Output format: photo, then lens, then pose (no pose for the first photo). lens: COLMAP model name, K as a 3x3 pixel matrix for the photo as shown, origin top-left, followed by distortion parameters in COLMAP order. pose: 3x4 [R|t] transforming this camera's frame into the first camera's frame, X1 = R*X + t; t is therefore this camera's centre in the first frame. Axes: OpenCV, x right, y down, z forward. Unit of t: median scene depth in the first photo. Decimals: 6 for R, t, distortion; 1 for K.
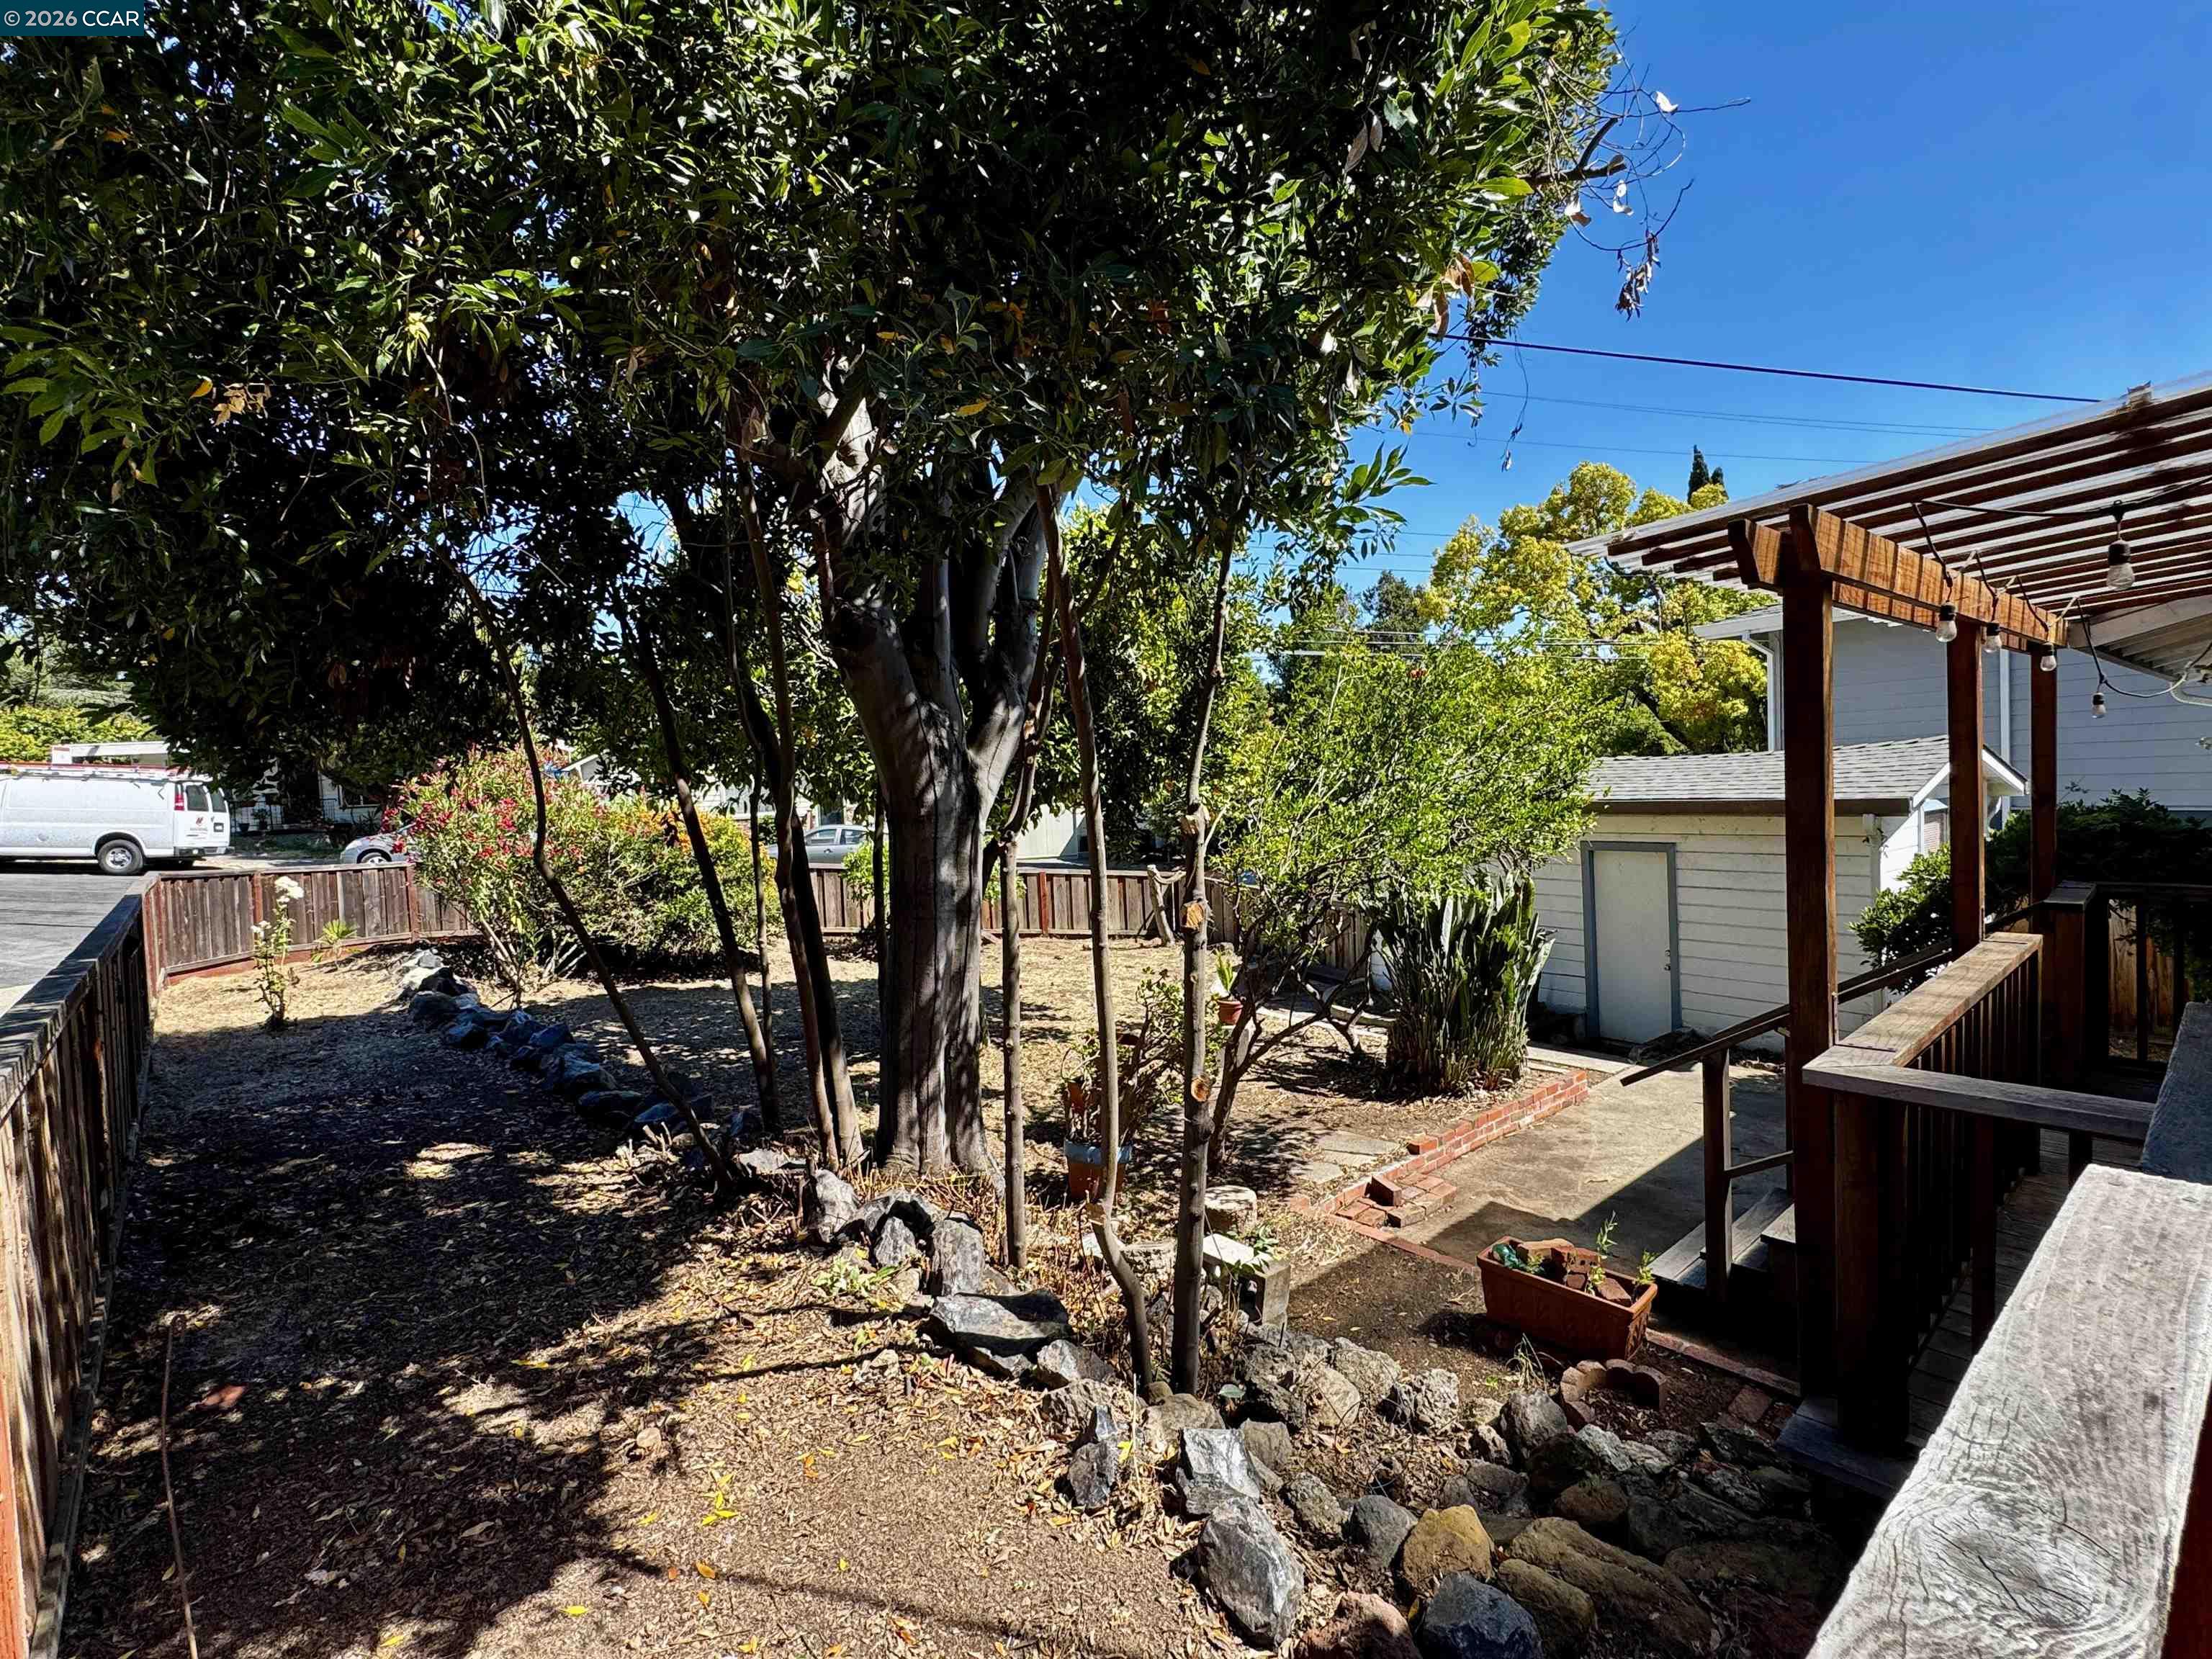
lens RADIAL K [[1043.3, 0, 1110.8], [0, 1043.3, 823.6], [0, 0, 1]] dist [-0.000614, -0.000203]
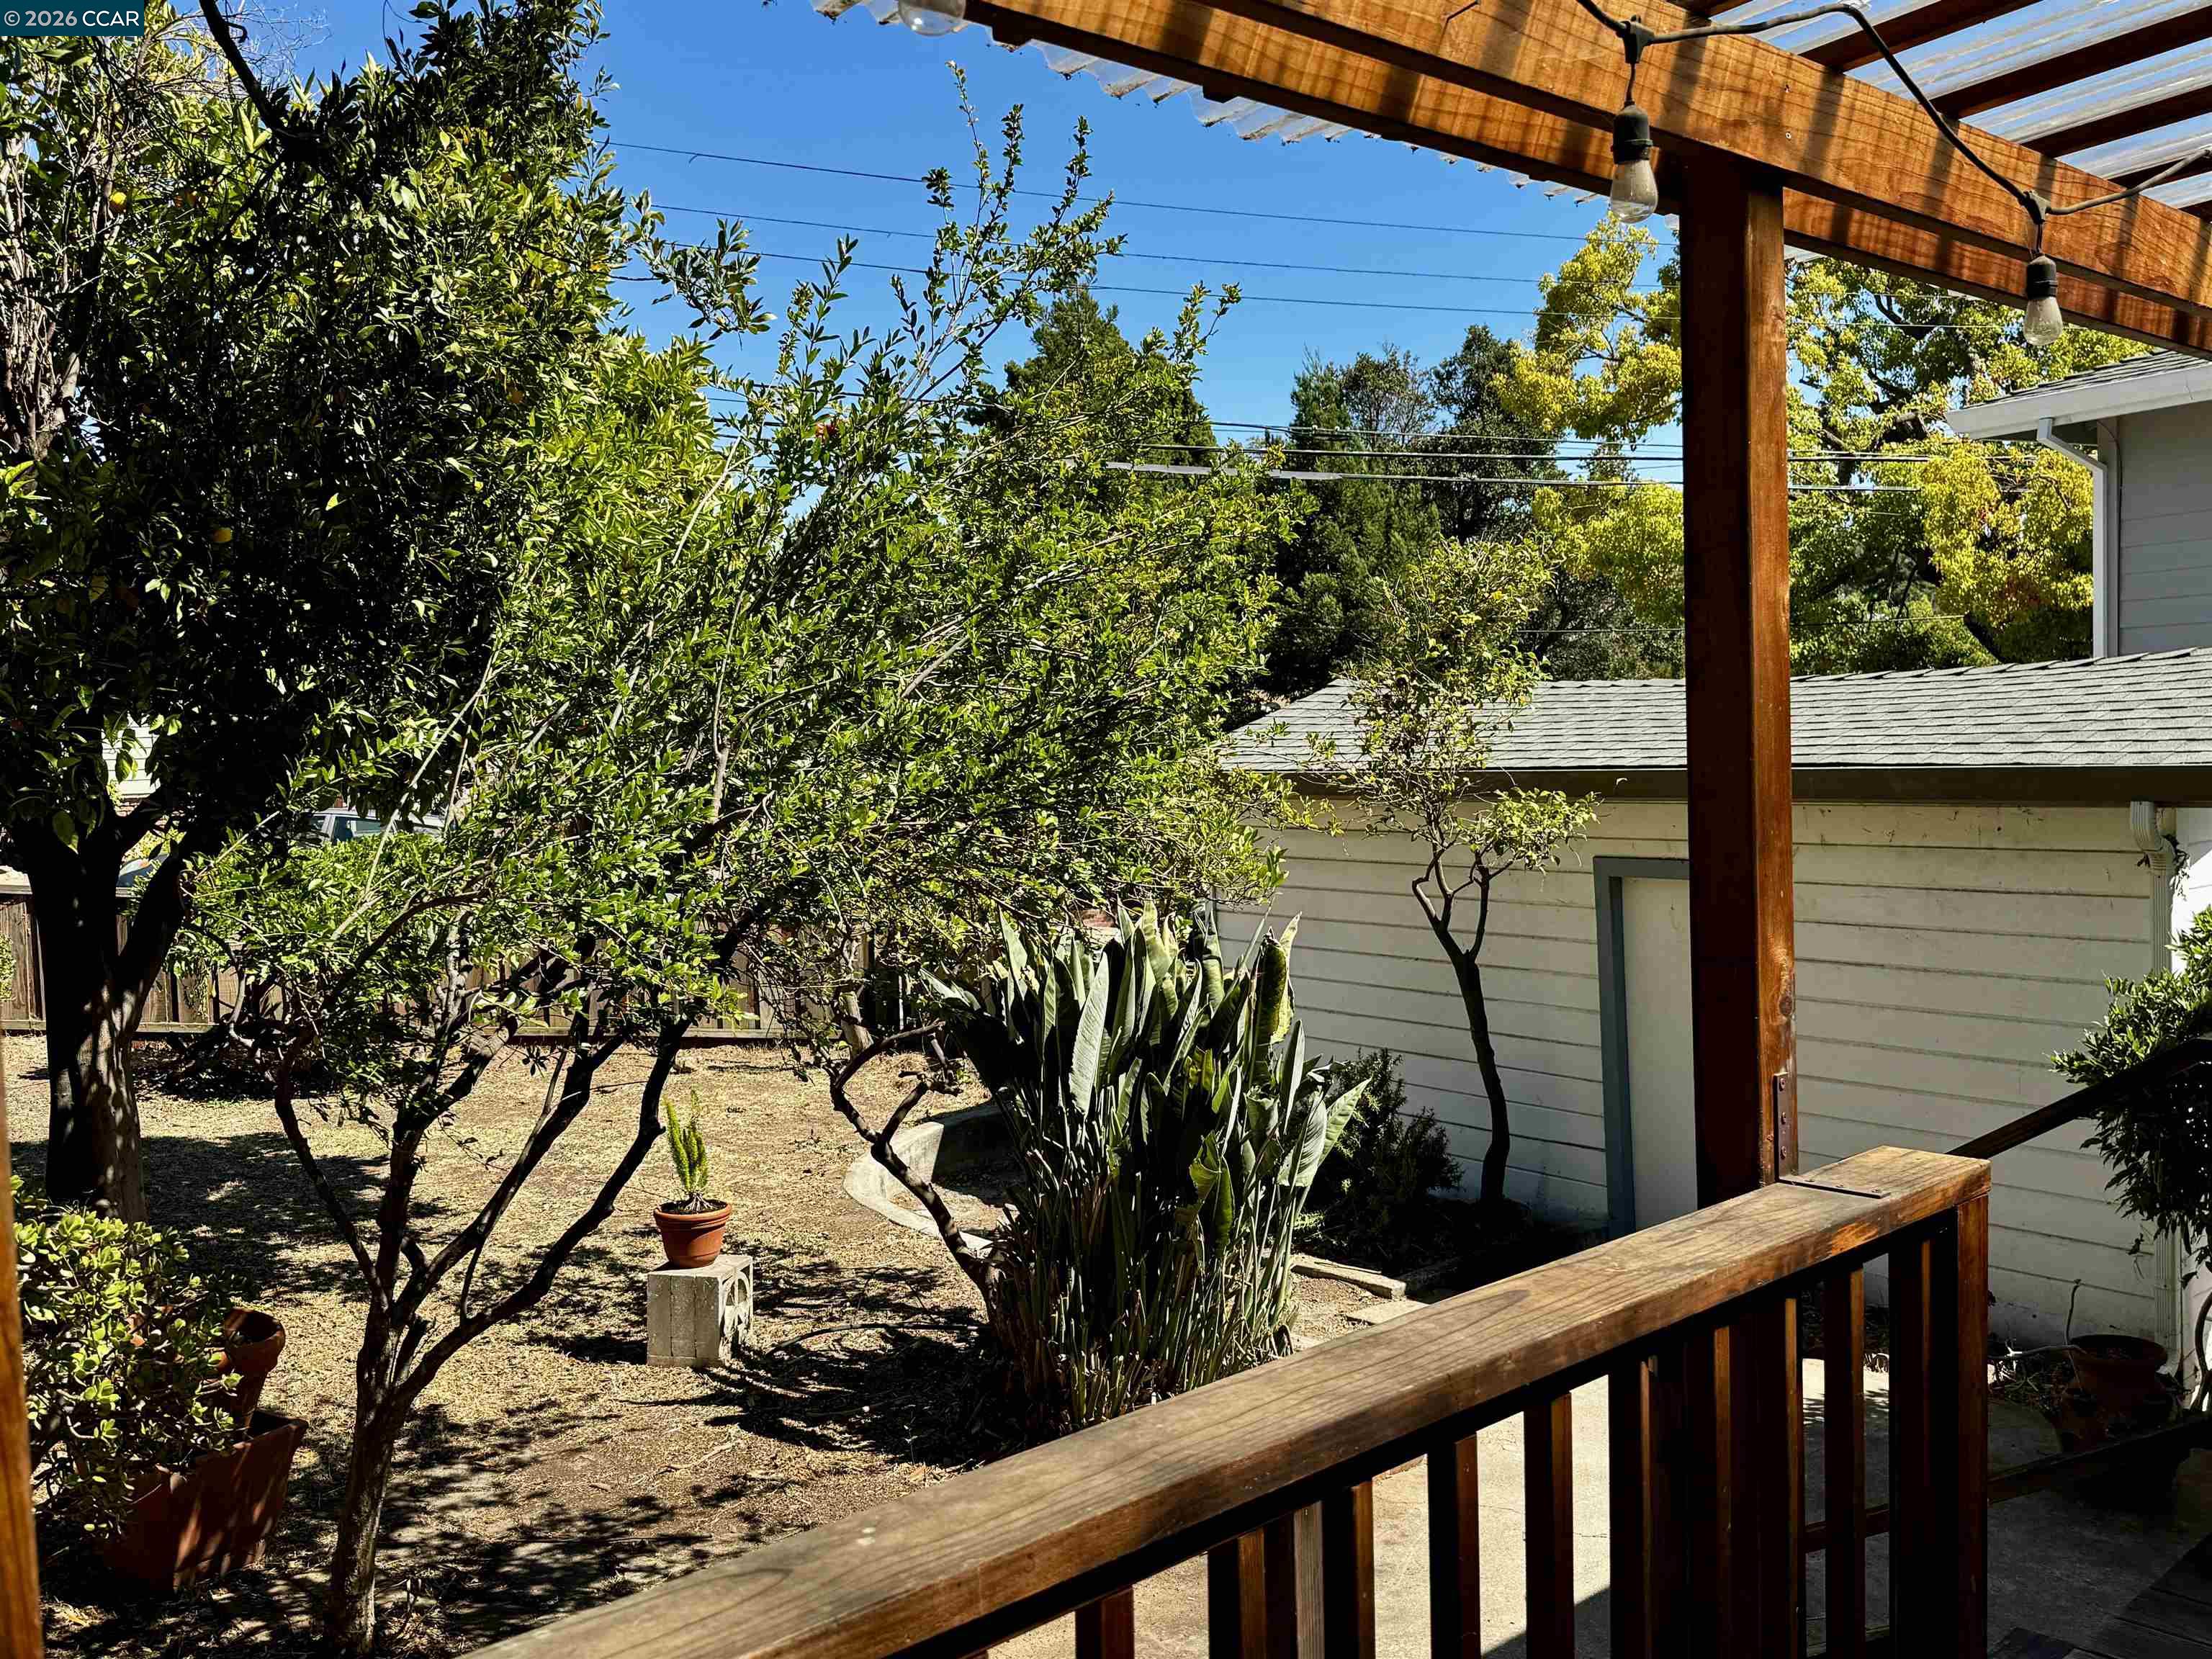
lens RADIAL K [[1923.4, 0, 1106.0], [0, 1923.4, 829.5], [0, 0, 1]] dist [0.162316, -0.307726]
pose [[0.999845, 0.012000, 0.012885, 0.299828], [-0.012080, 0.999908, 0.006122, 0.002172], [-0.012811, -0.006277, 0.999898, 0.193963]]
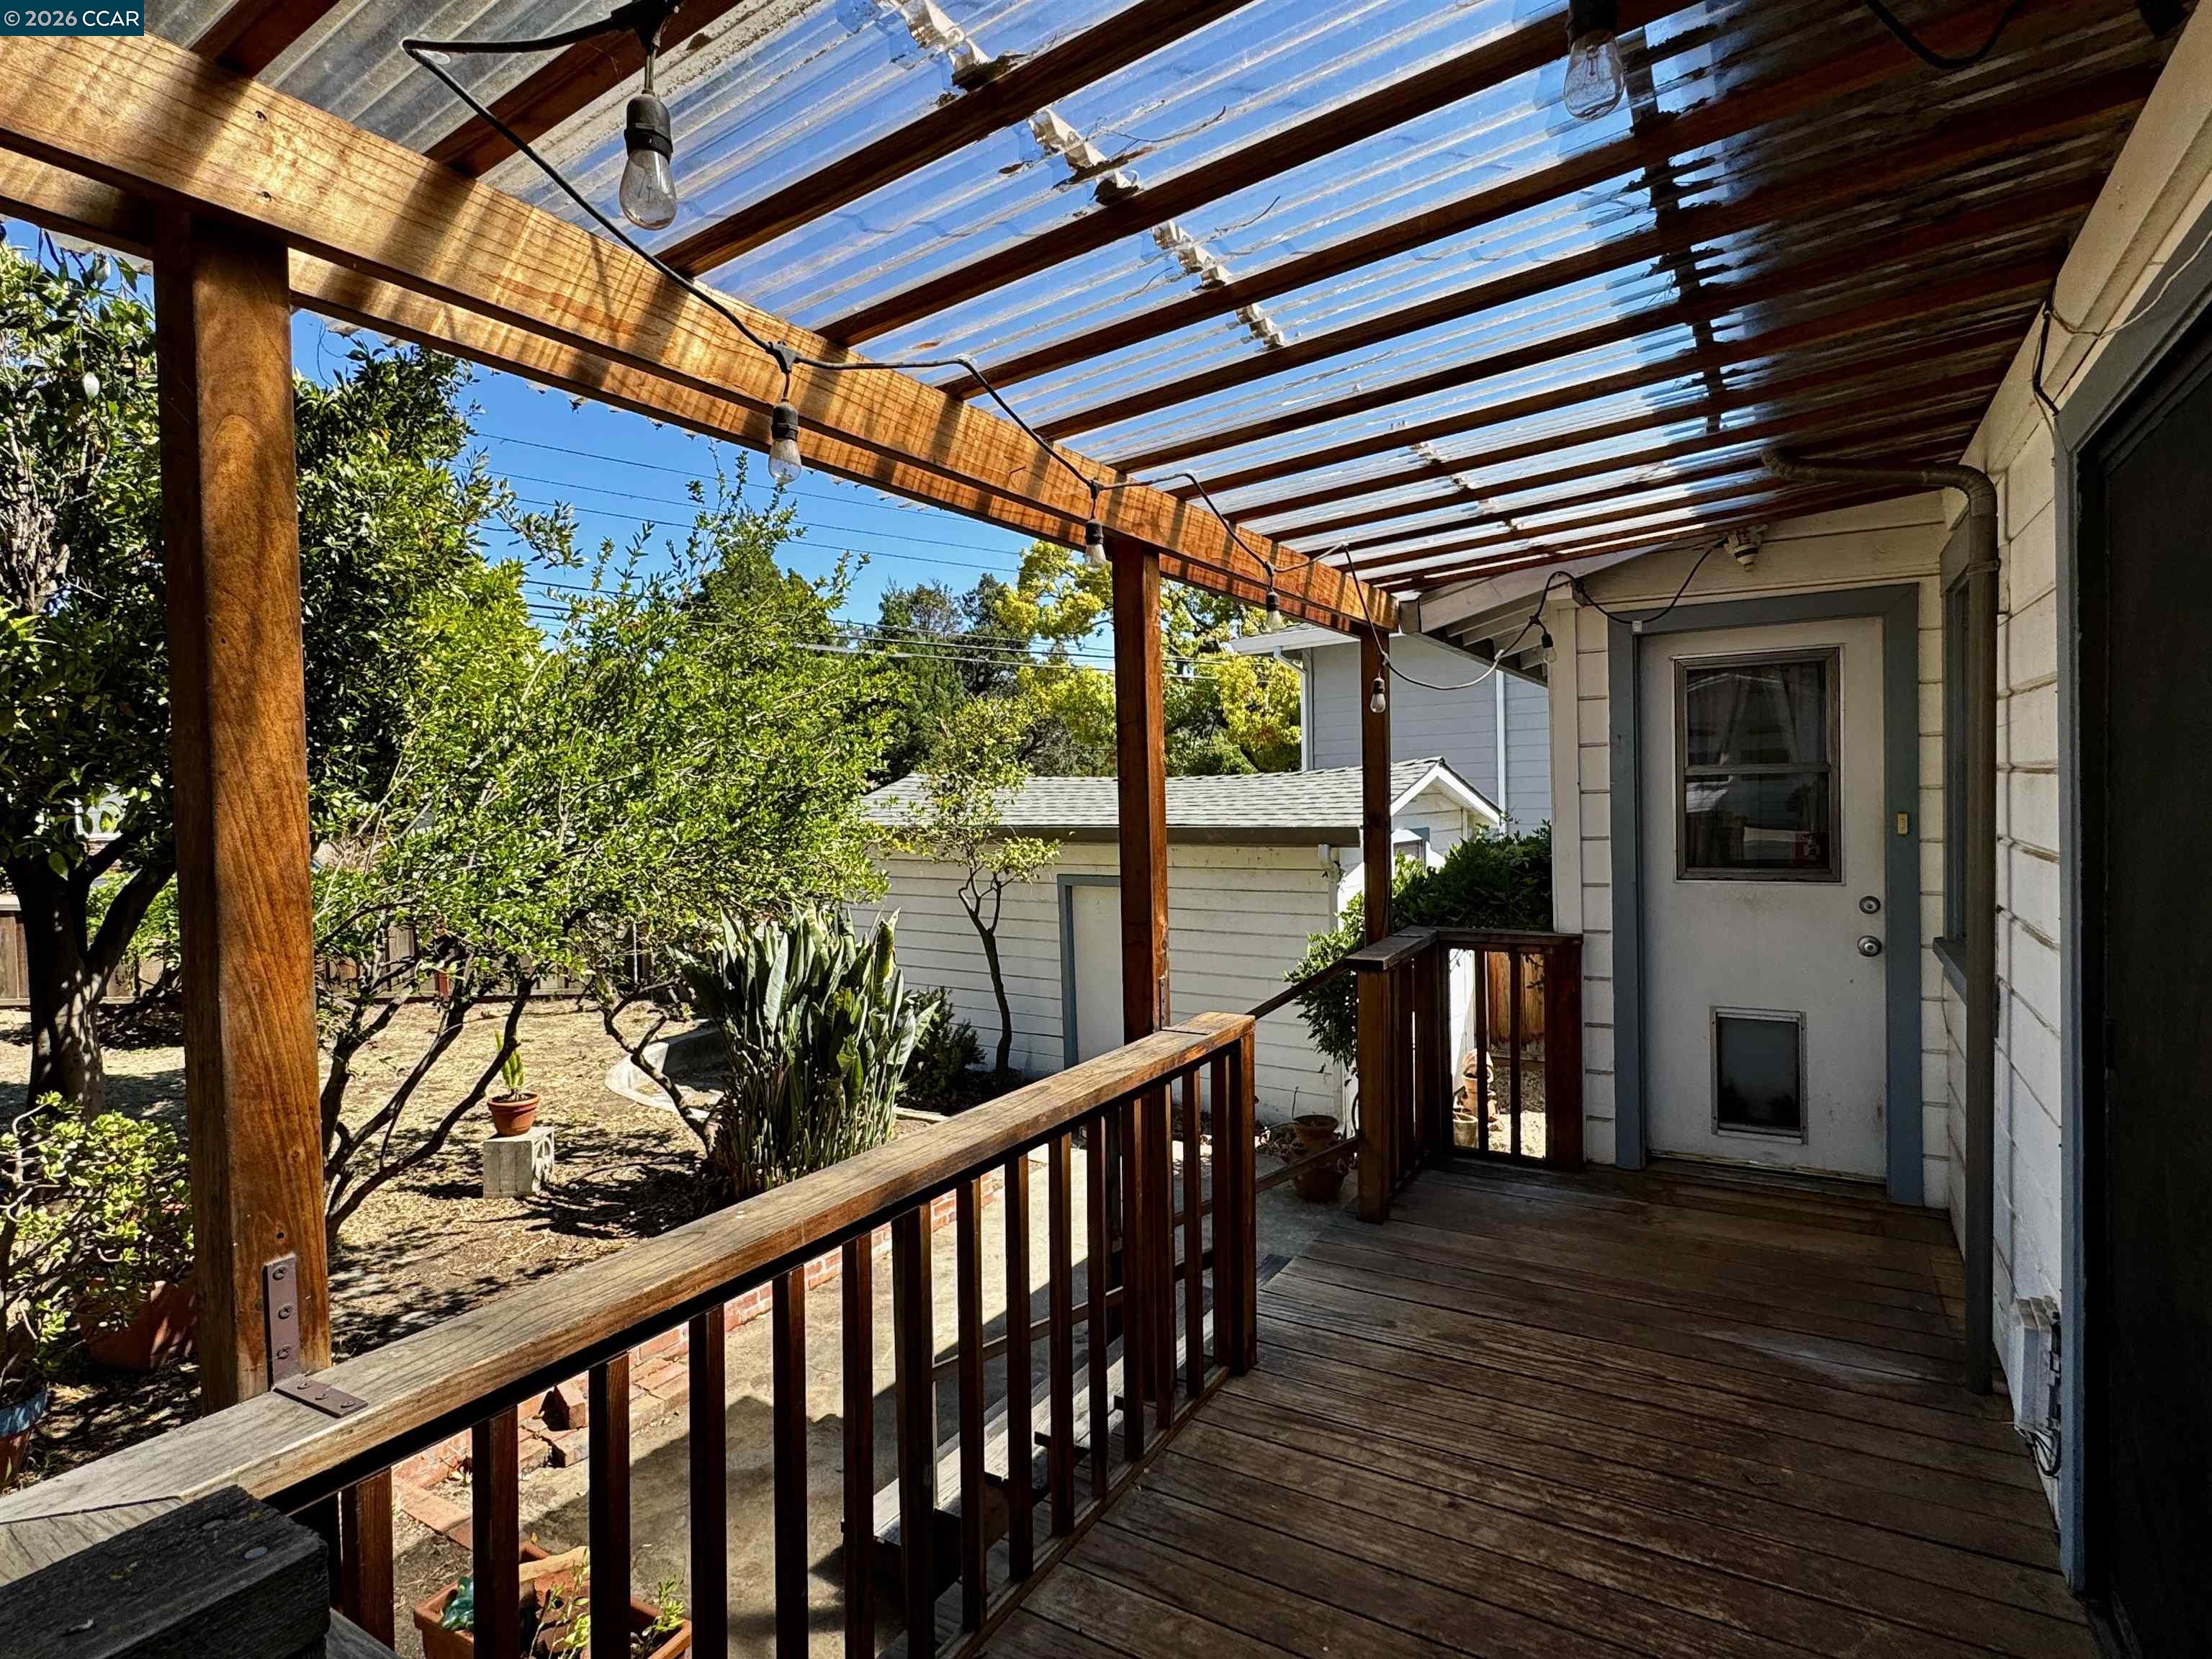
lens RADIAL K [[1148.9, 0, 1090.1], [0, 1148.9, 812.5], [0, 0, 1]] dist [-0.000367, 0.001376]
pose [[0.956900, 0.019284, 0.289775, 0.279940], [-0.008563, 0.999233, -0.038220, 0.002105], [-0.290290, 0.034092, 0.956331, 0.150744]]
